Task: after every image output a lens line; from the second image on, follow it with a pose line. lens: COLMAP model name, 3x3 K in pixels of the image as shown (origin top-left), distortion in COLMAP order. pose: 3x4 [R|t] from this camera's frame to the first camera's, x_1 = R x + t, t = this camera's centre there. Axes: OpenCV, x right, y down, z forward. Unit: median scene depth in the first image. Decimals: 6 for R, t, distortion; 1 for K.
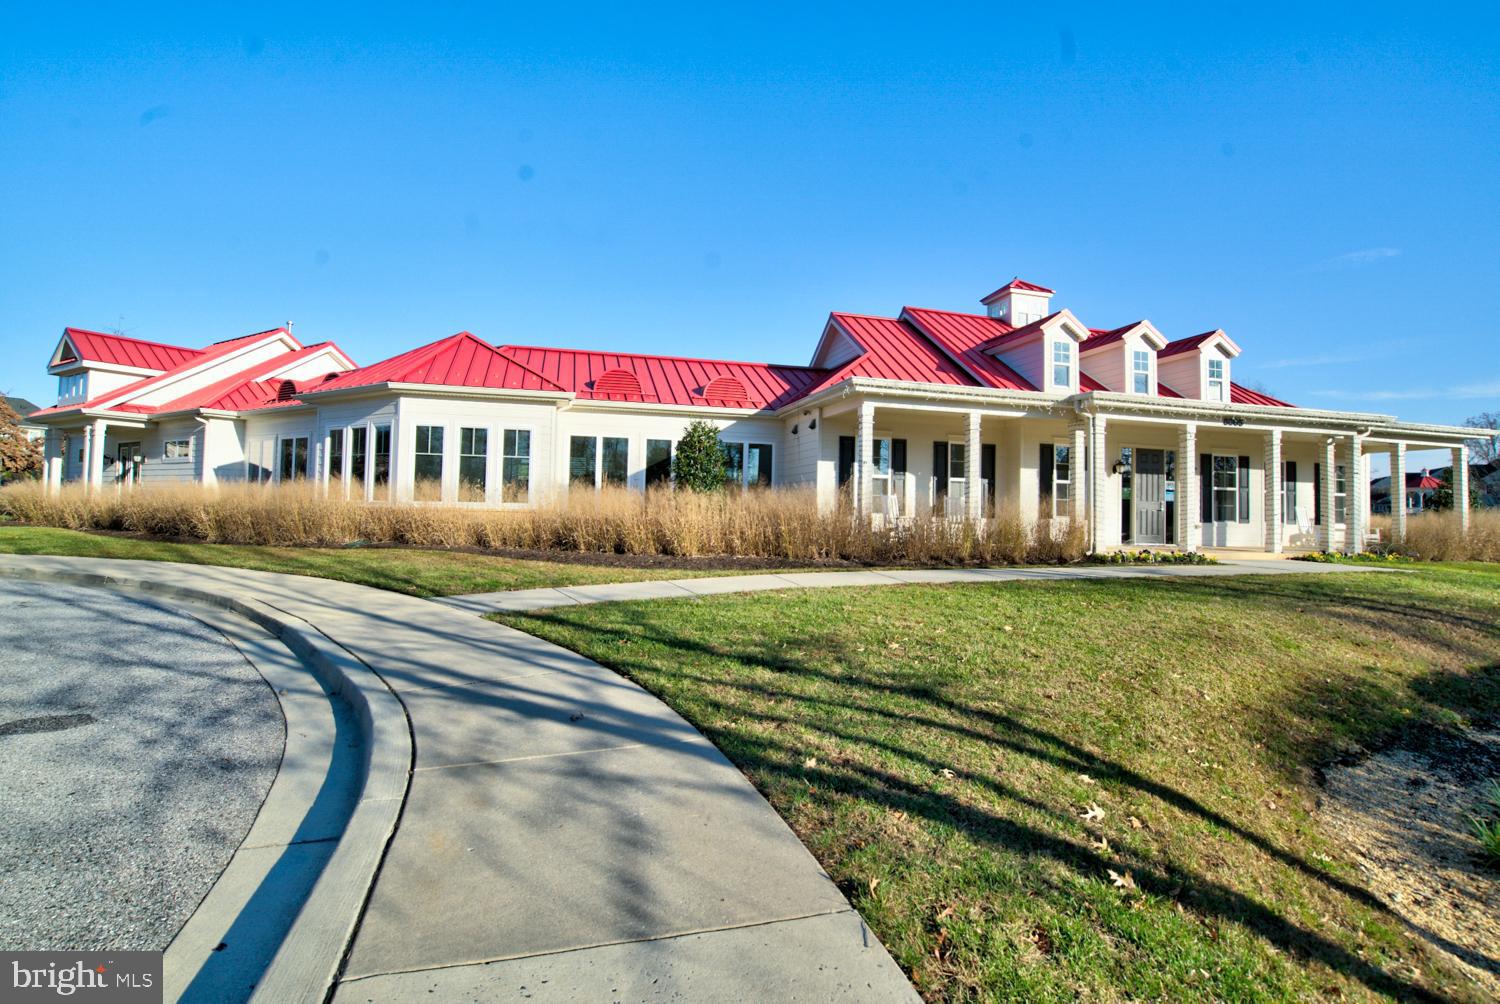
lens RADIAL K [[720.5, 0, 750.1], [0, 720.5, 509.8], [0, 0, 1]] dist [-0.003030, 0.000770]
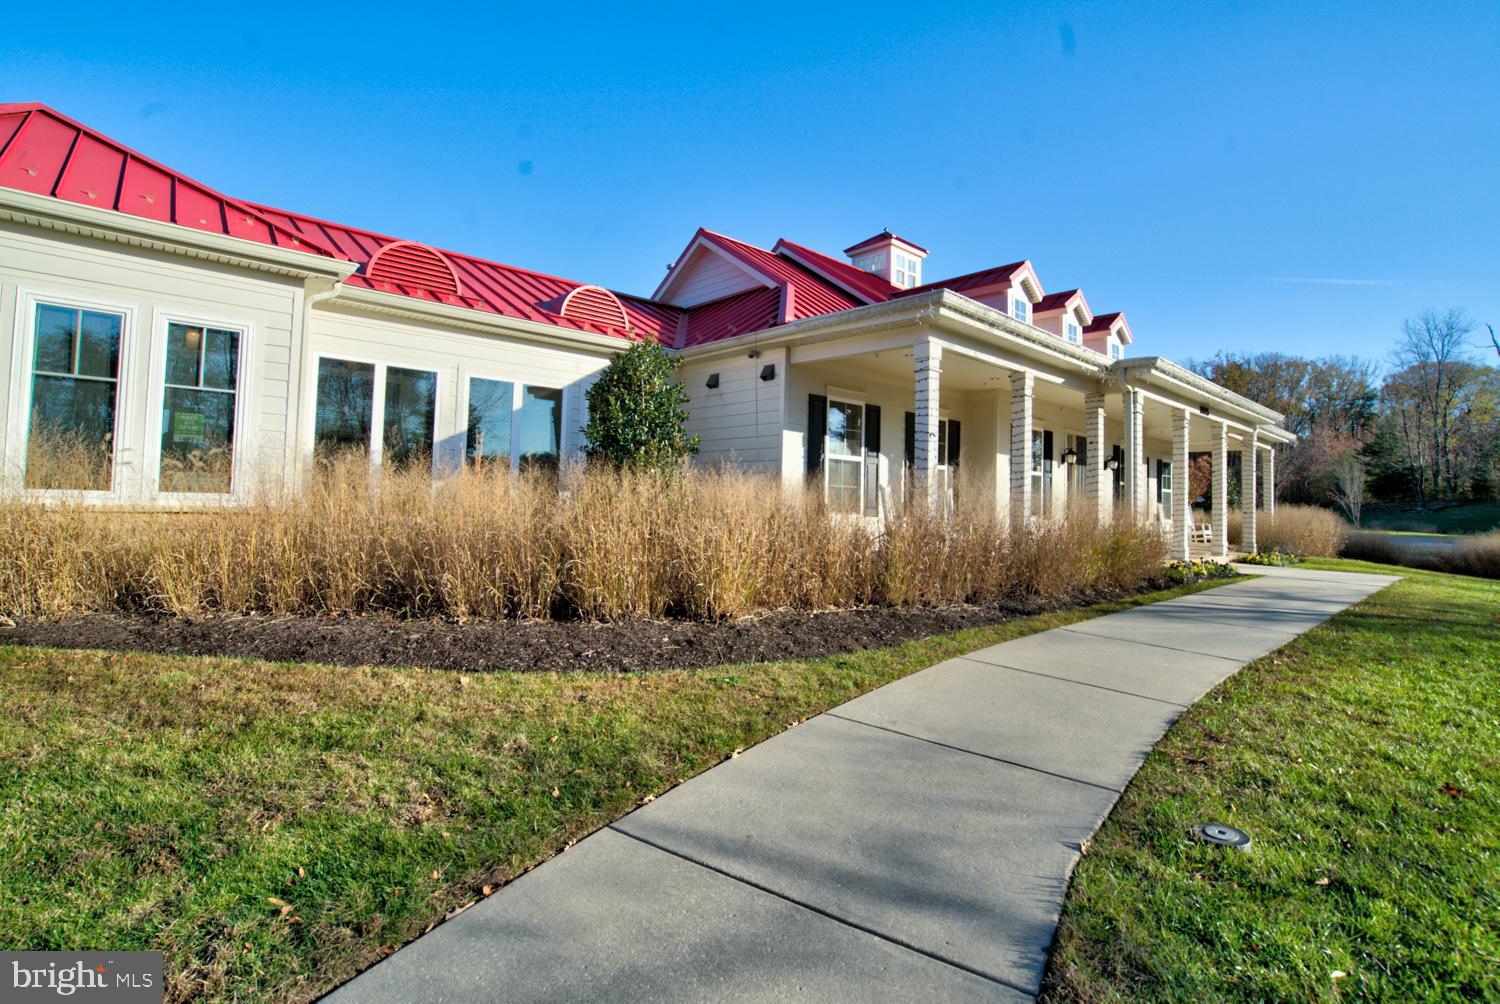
lens RADIAL K [[720.5, 0, 748.2], [0, 720.5, 490.4], [0, 0, 1]] dist [-0.003030, 0.000770]
pose [[0.898700, 0.014234, 0.438332, -0.201218], [-0.014119, 0.999894, -0.003523, -0.012067], [-0.438336, -0.003023, 0.898806, 0.425164]]
